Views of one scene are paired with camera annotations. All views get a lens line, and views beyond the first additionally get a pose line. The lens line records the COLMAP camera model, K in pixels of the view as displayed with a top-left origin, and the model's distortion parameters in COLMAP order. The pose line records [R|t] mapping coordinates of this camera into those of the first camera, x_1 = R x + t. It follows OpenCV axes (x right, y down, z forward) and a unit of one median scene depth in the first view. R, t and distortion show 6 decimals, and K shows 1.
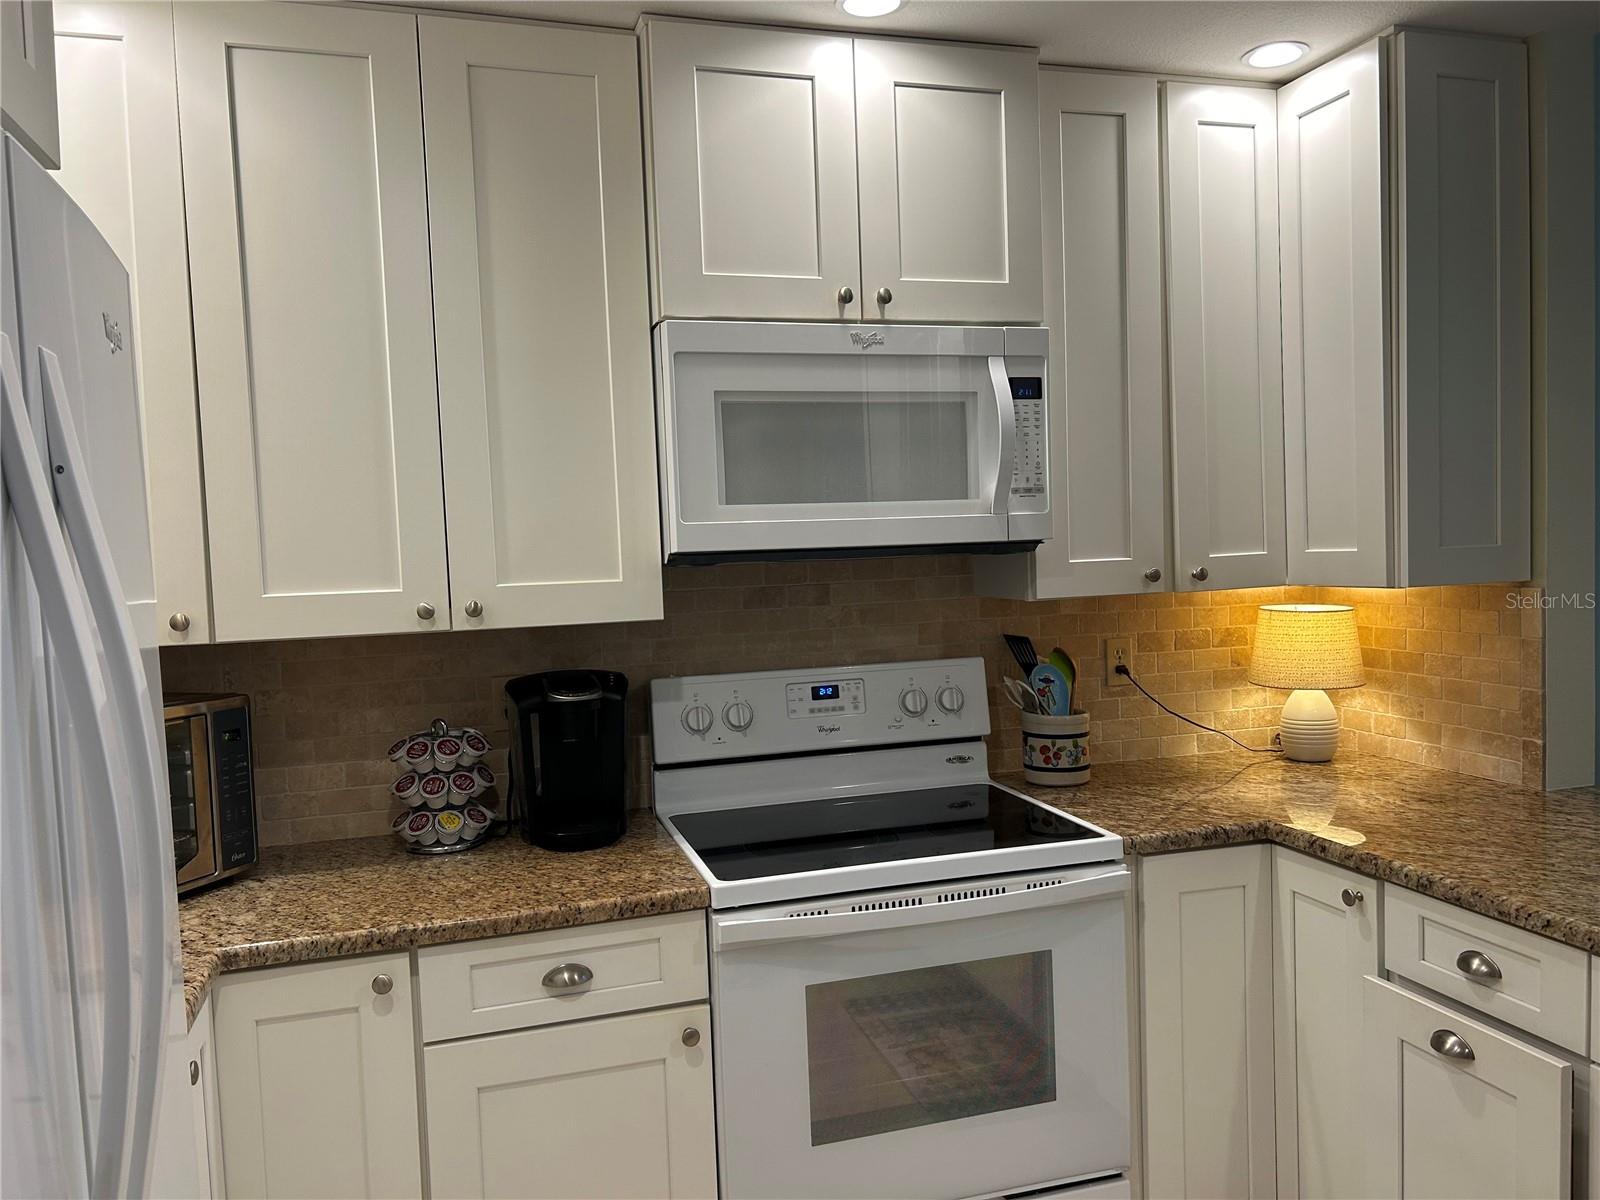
lens RADIAL K [[1193.7, 0, 816.1], [0, 1193.7, 599.1], [0, 0, 1]] dist [0.043130, -0.048060]
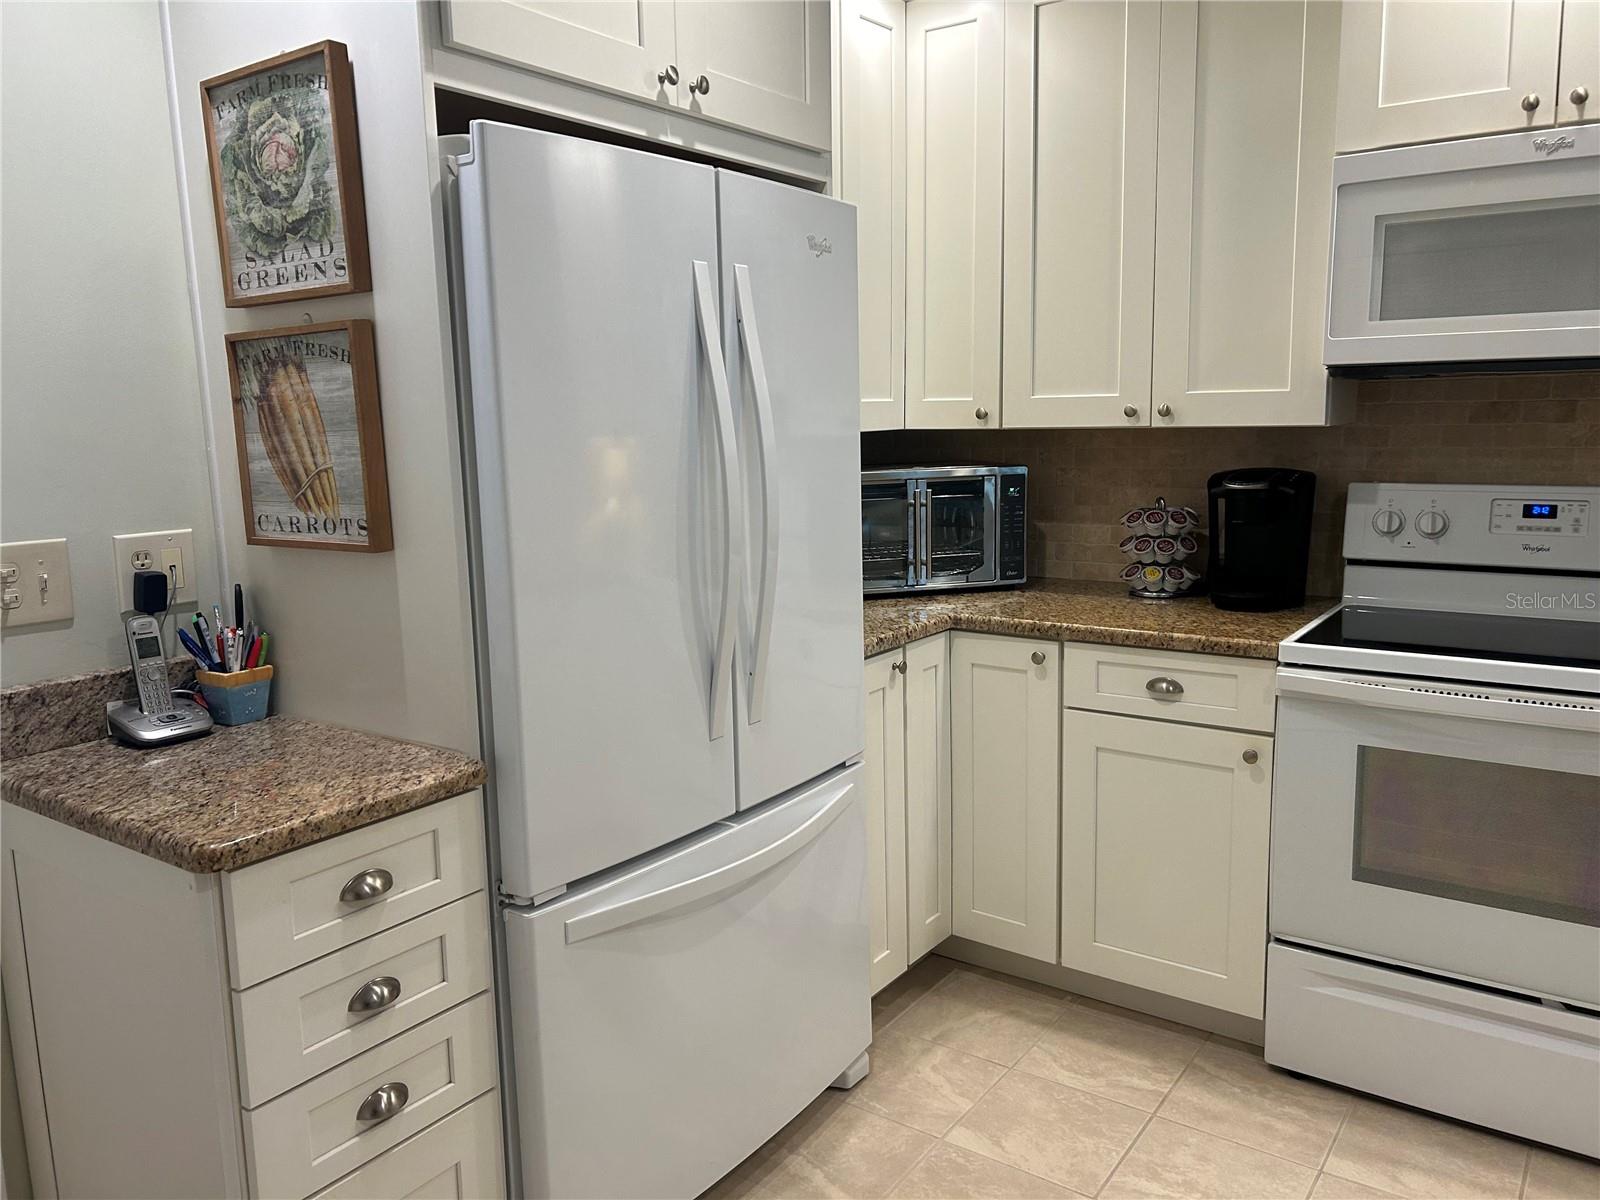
lens RADIAL K [[1193.7, 0, 797.4], [0, 1193.7, 593.8], [0, 0, 1]] dist [0.043130, -0.048060]
pose [[0.613703, 0.147418, -0.775653, 0.480646], [-0.038709, 0.986851, 0.156931, 0.014928], [0.788588, -0.066284, 0.611339, -0.115571]]
